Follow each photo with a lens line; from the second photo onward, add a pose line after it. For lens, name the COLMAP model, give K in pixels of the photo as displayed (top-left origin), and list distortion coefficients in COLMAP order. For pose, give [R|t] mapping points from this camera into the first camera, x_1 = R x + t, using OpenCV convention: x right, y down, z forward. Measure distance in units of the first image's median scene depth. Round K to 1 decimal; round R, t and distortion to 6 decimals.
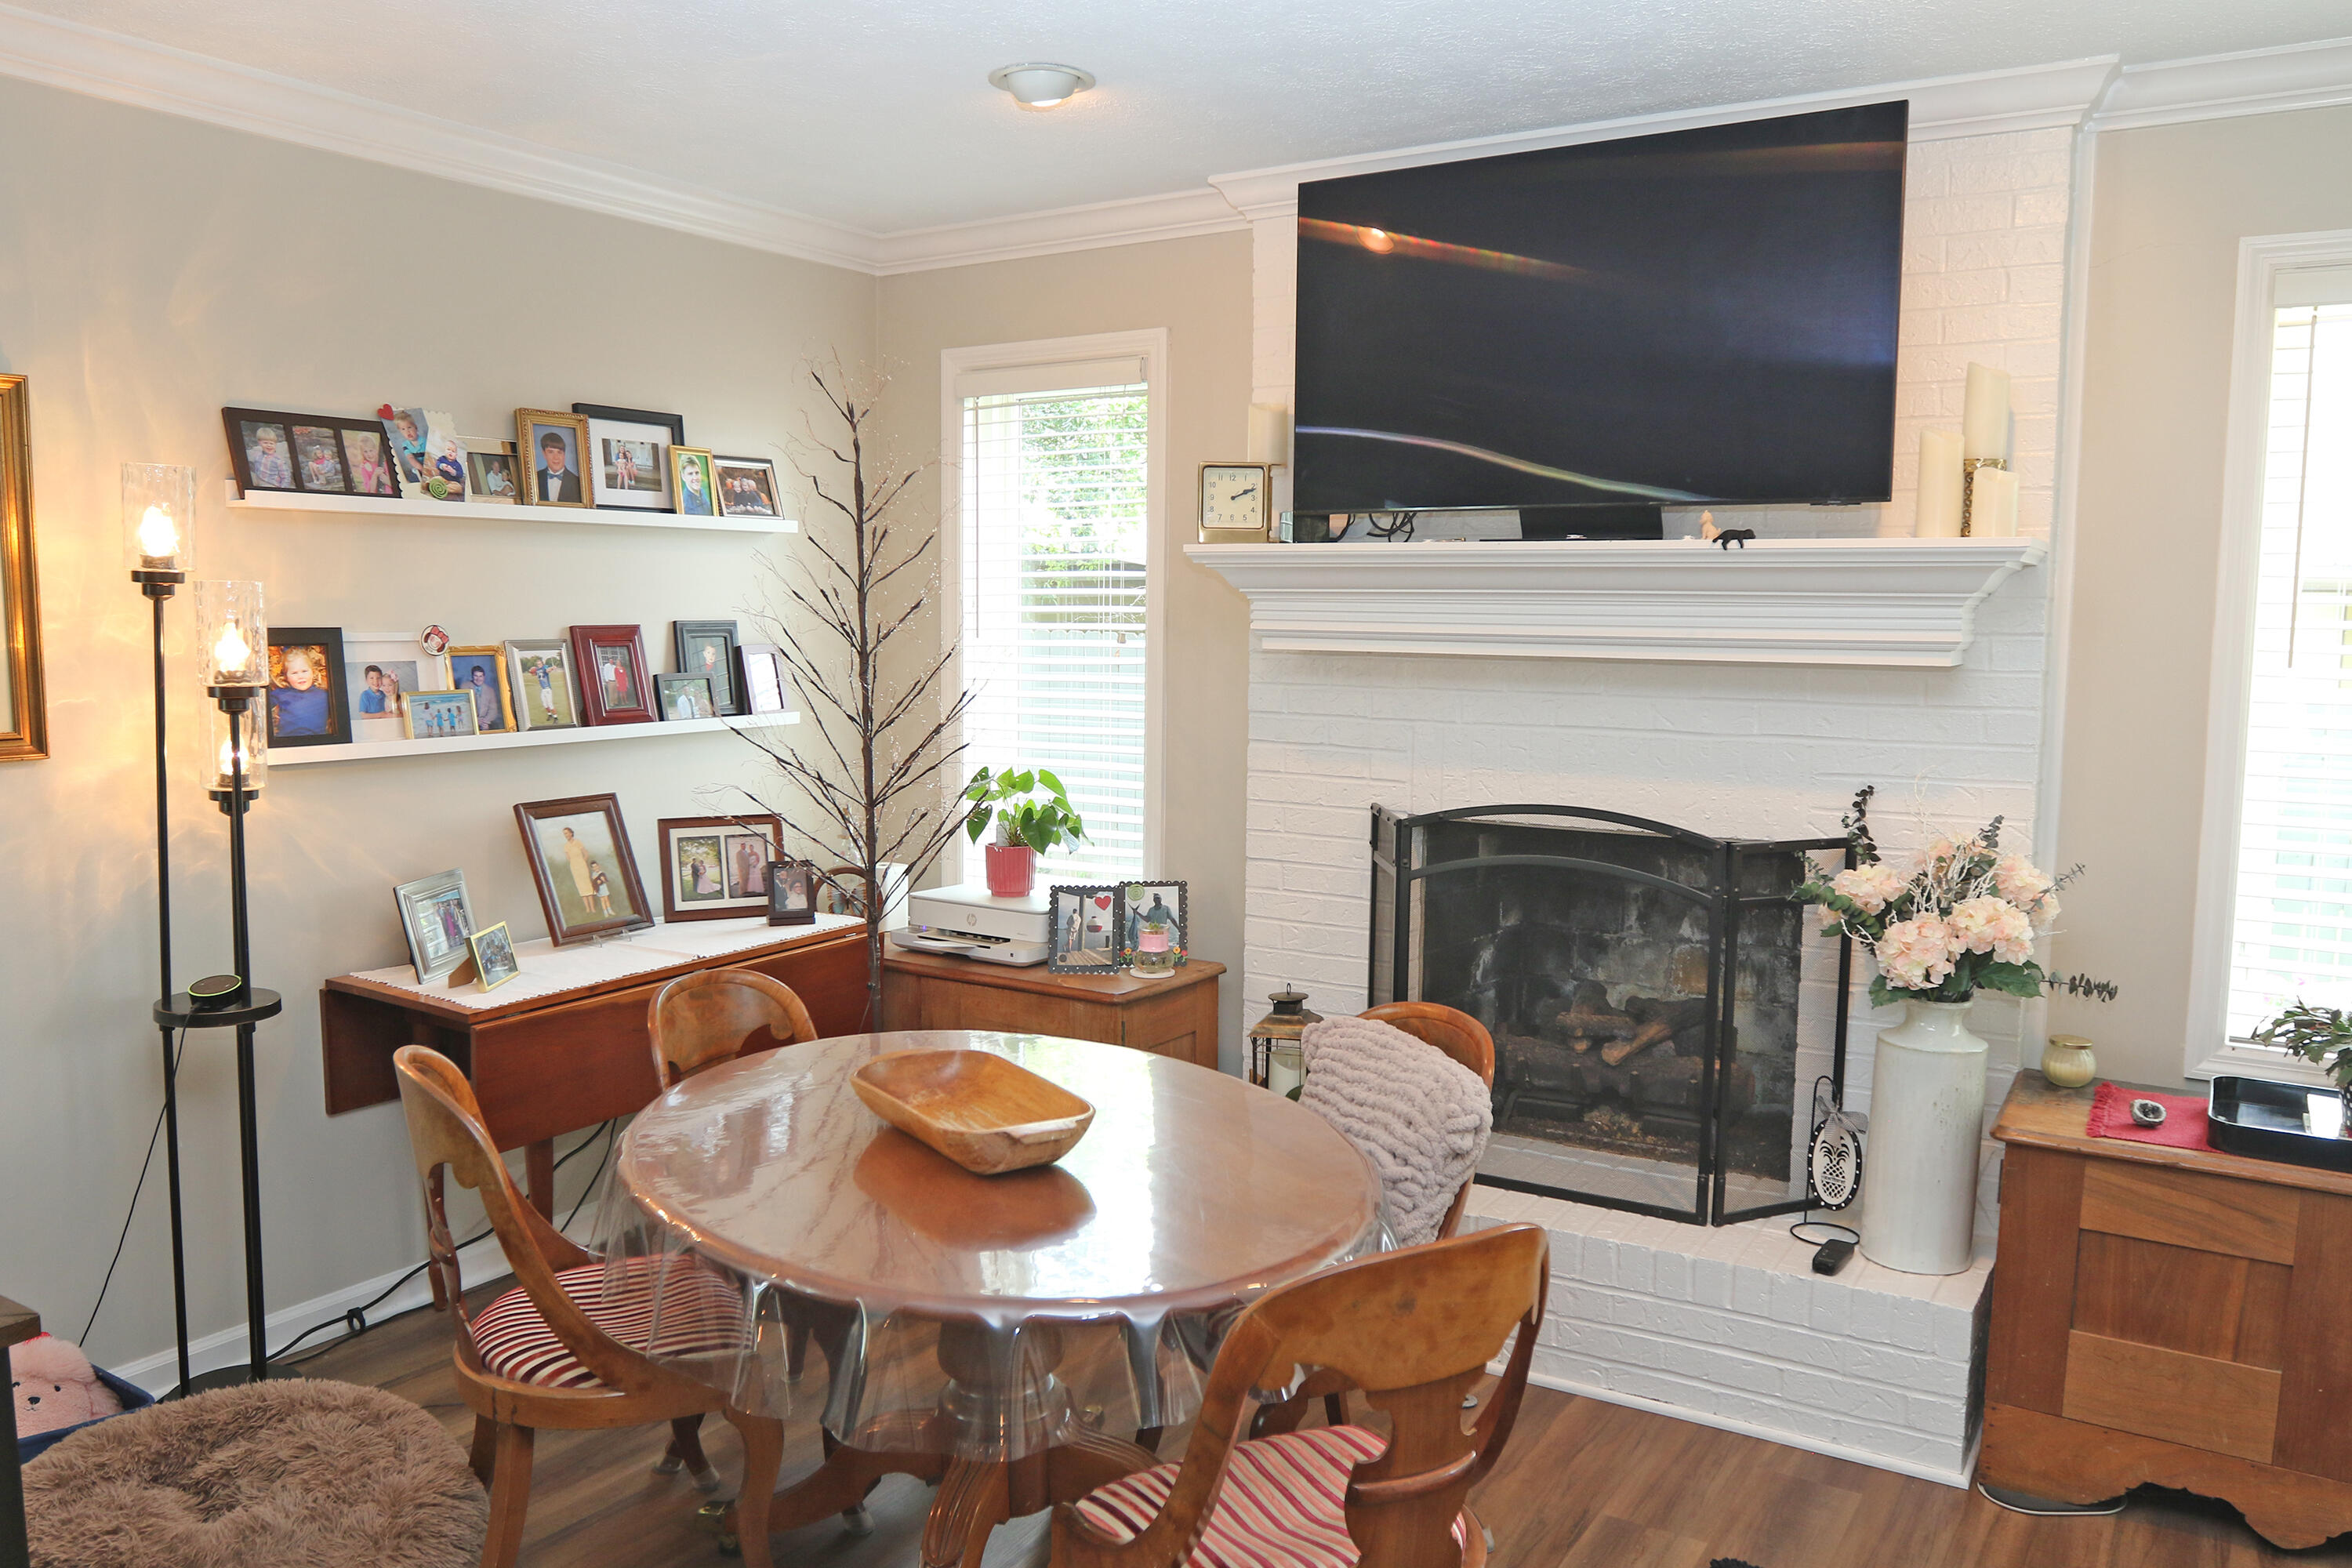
lens RADIAL K [[1742.8, 0, 1183.8], [0, 1742.8, 792.9], [0, 0, 1]] dist [-0.087665, 0.070136]
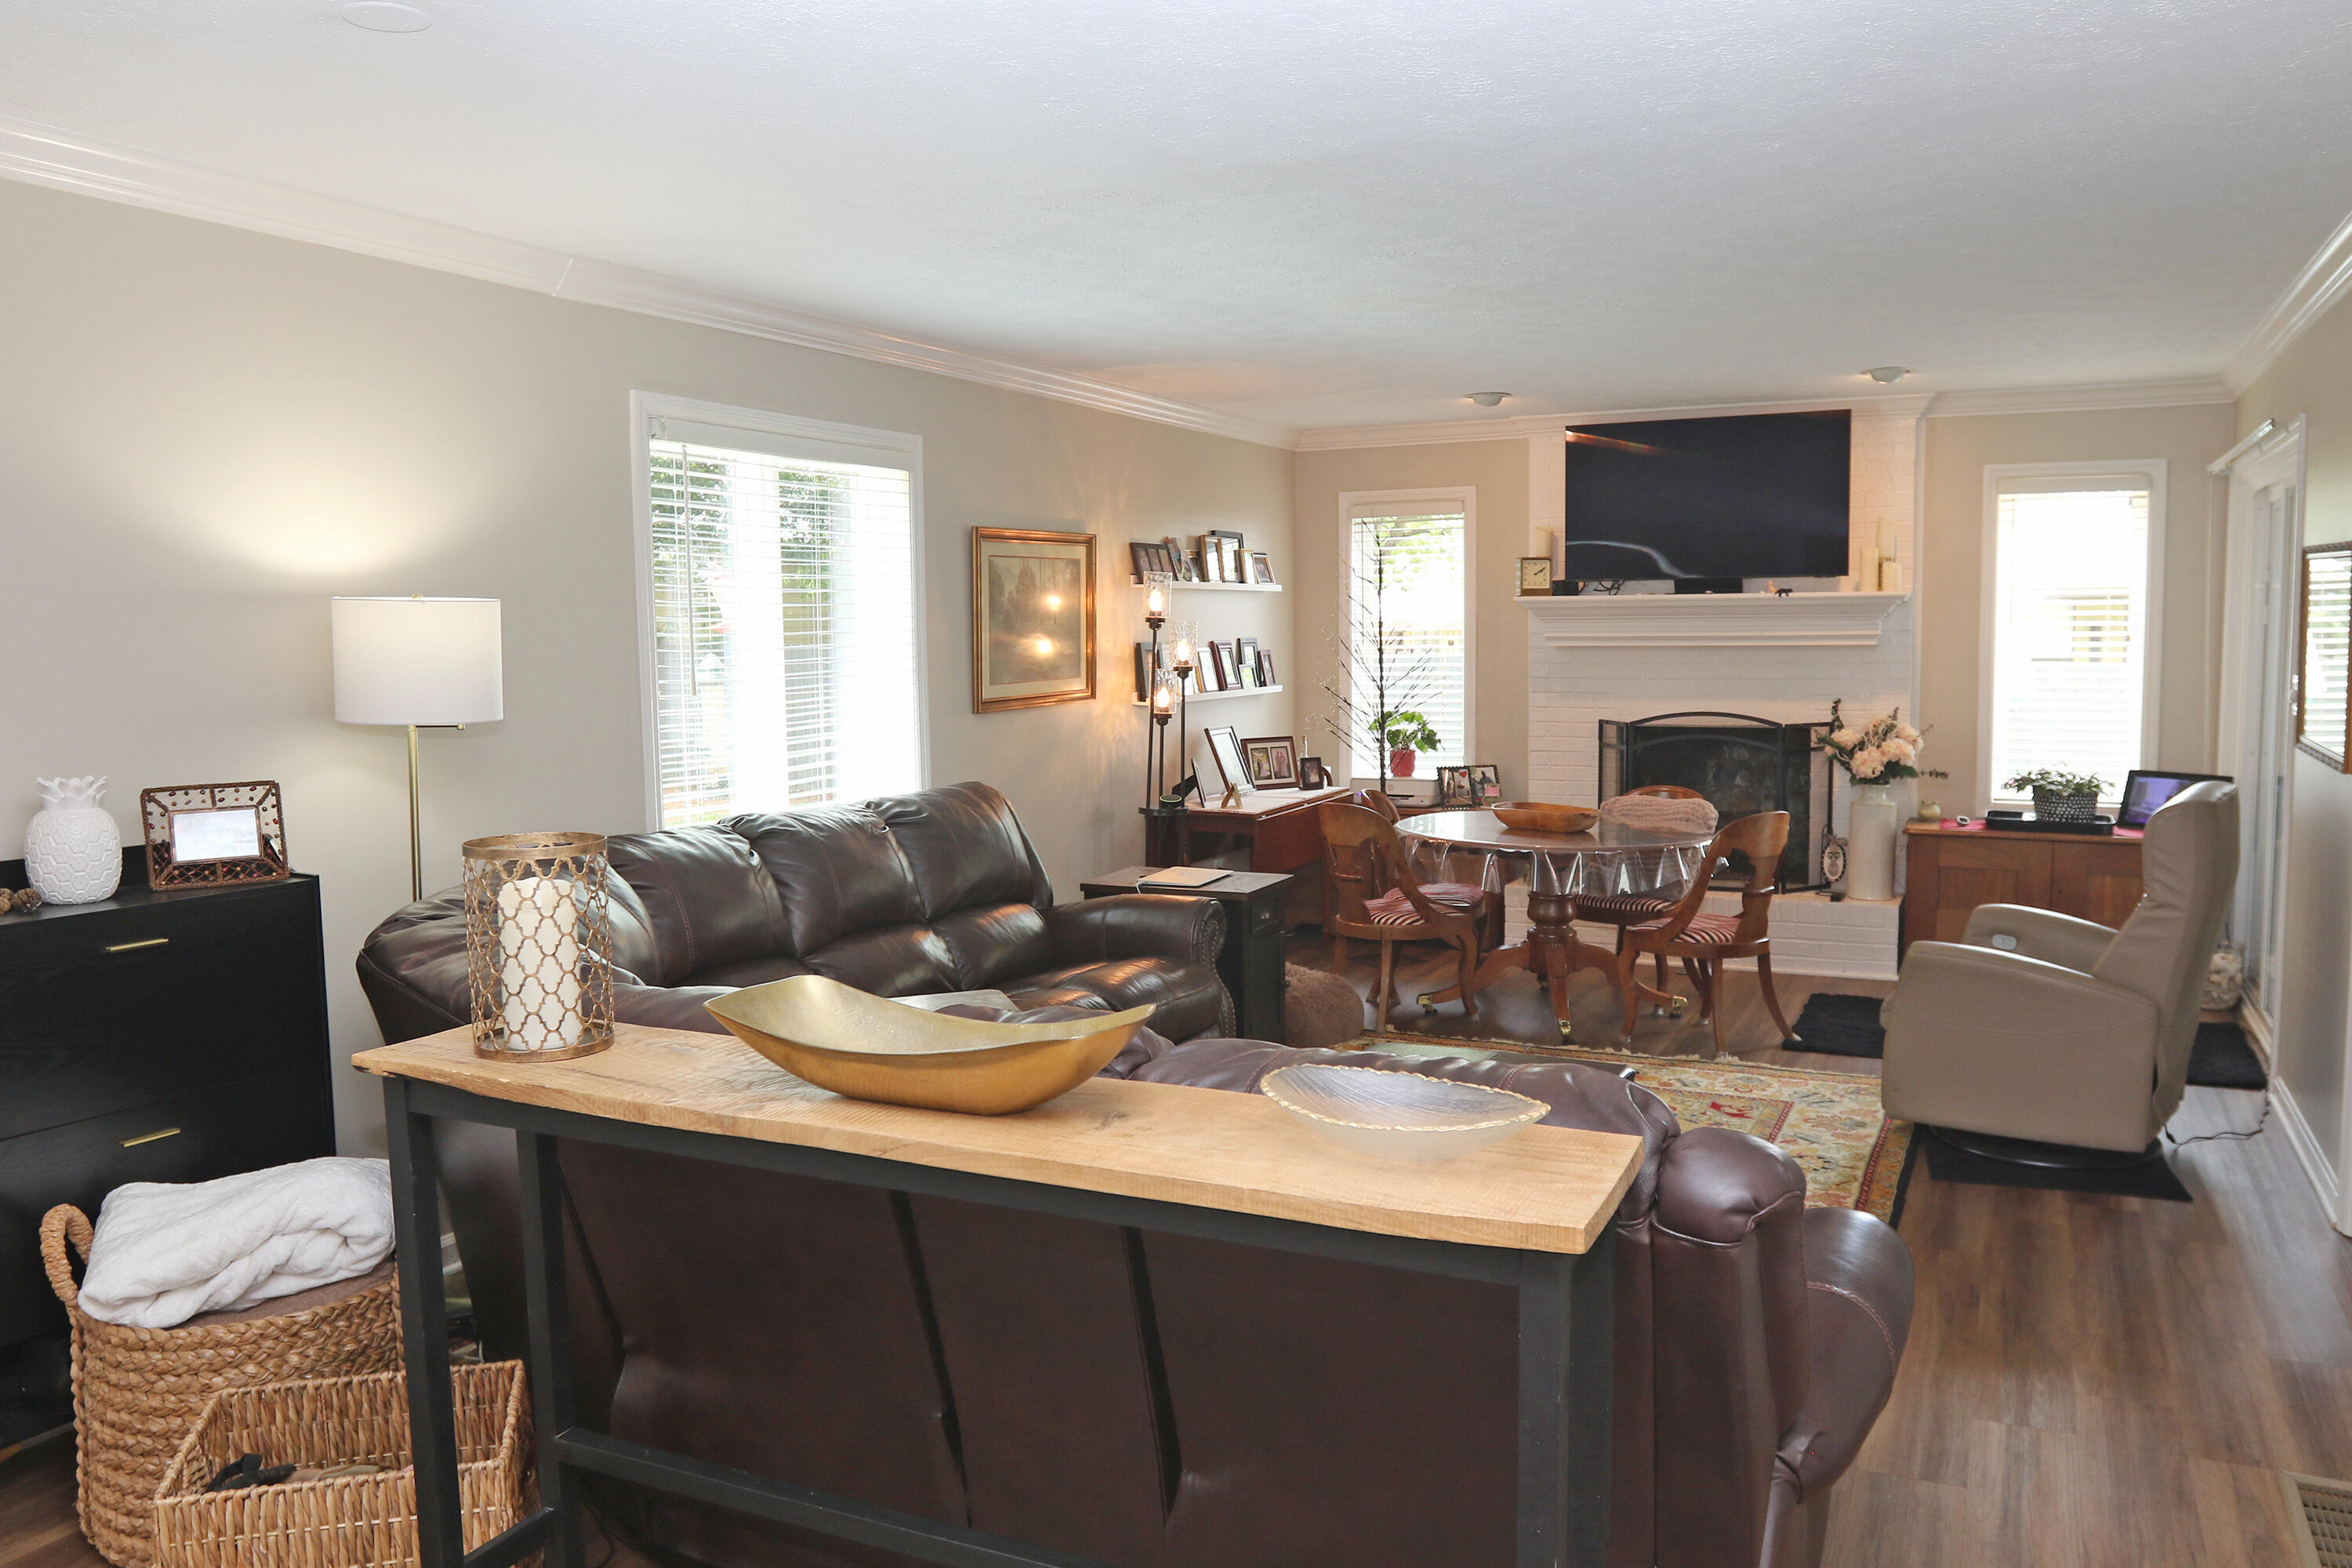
lens RADIAL K [[1742.8, 0, 1183.8], [0, 1742.8, 792.9], [0, 0, 1]] dist [-0.087665, 0.070136]
pose [[0.993912, -0.031038, 0.105716, -0.731233], [0.032384, 0.999415, -0.011039, 0.121361], [-0.105311, 0.014396, 0.994335, -1.212122]]
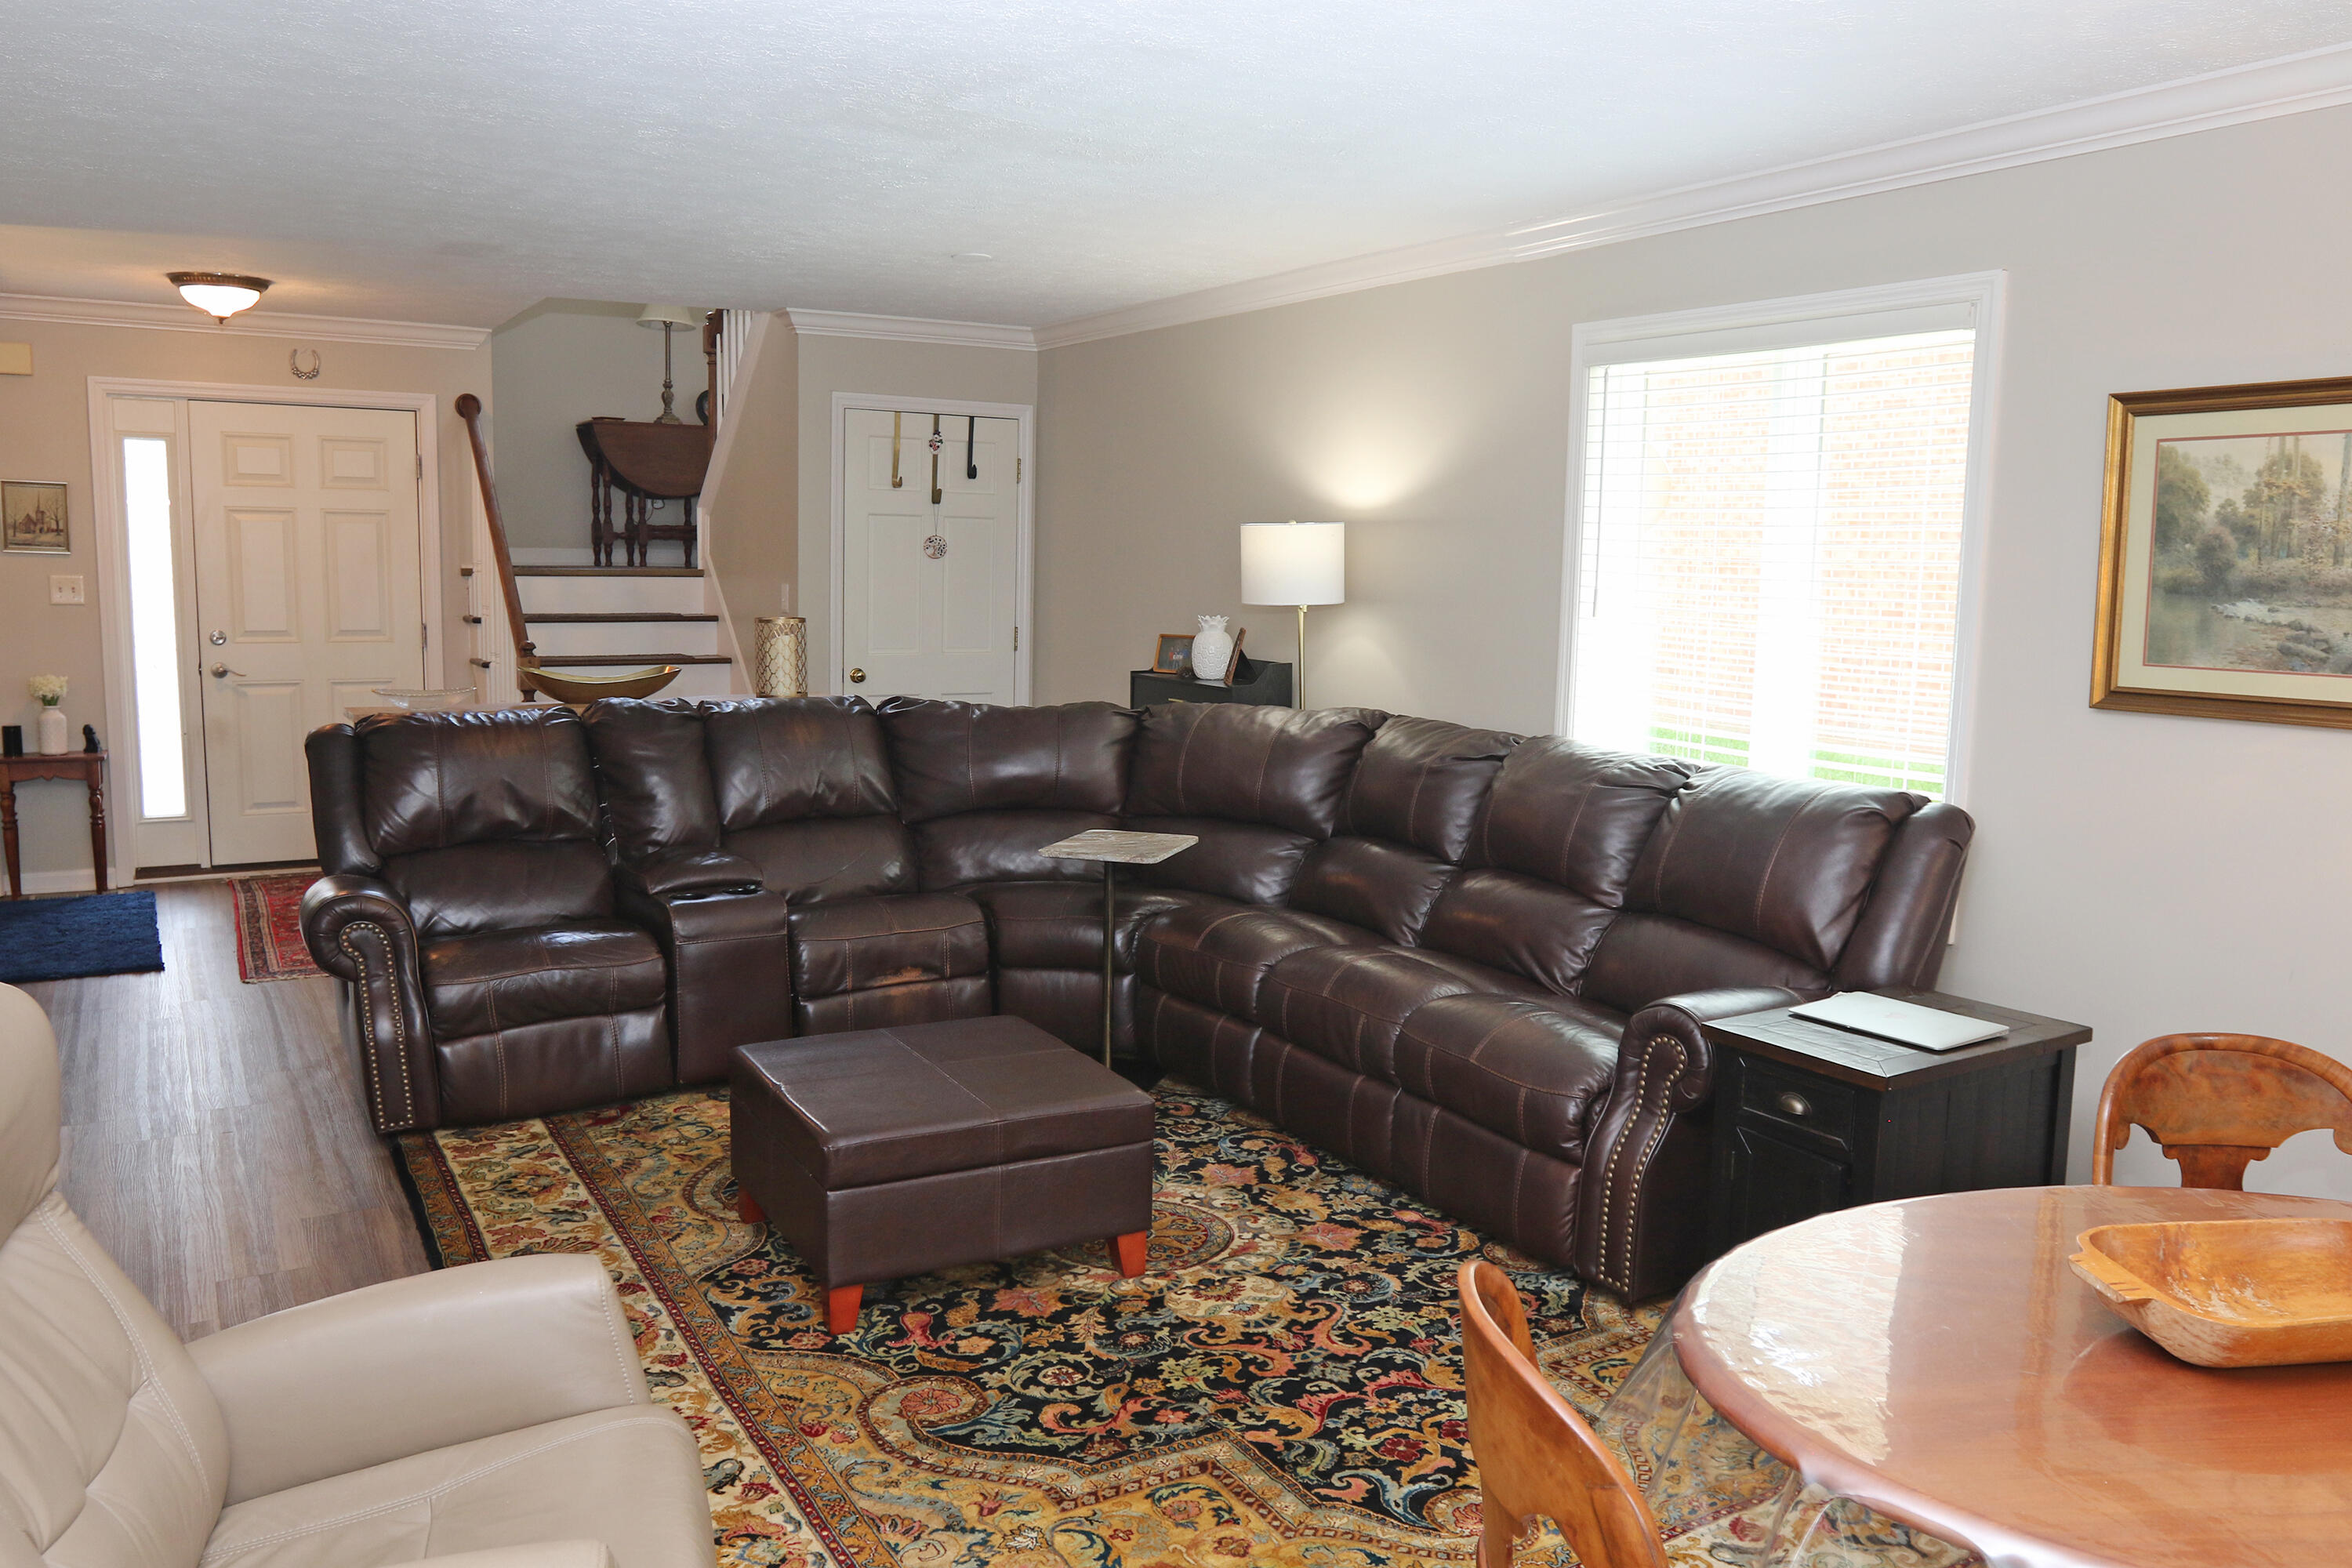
lens RADIAL K [[1742.8, 0, 1183.8], [0, 1742.8, 792.9], [0, 0, 1]] dist [-0.087665, 0.070136]
pose [[-0.447335, 0.105427, -0.888131, 0.516561], [-0.118866, 0.977210, 0.175872, -0.065286], [0.886432, 0.184242, -0.424609, 0.649060]]
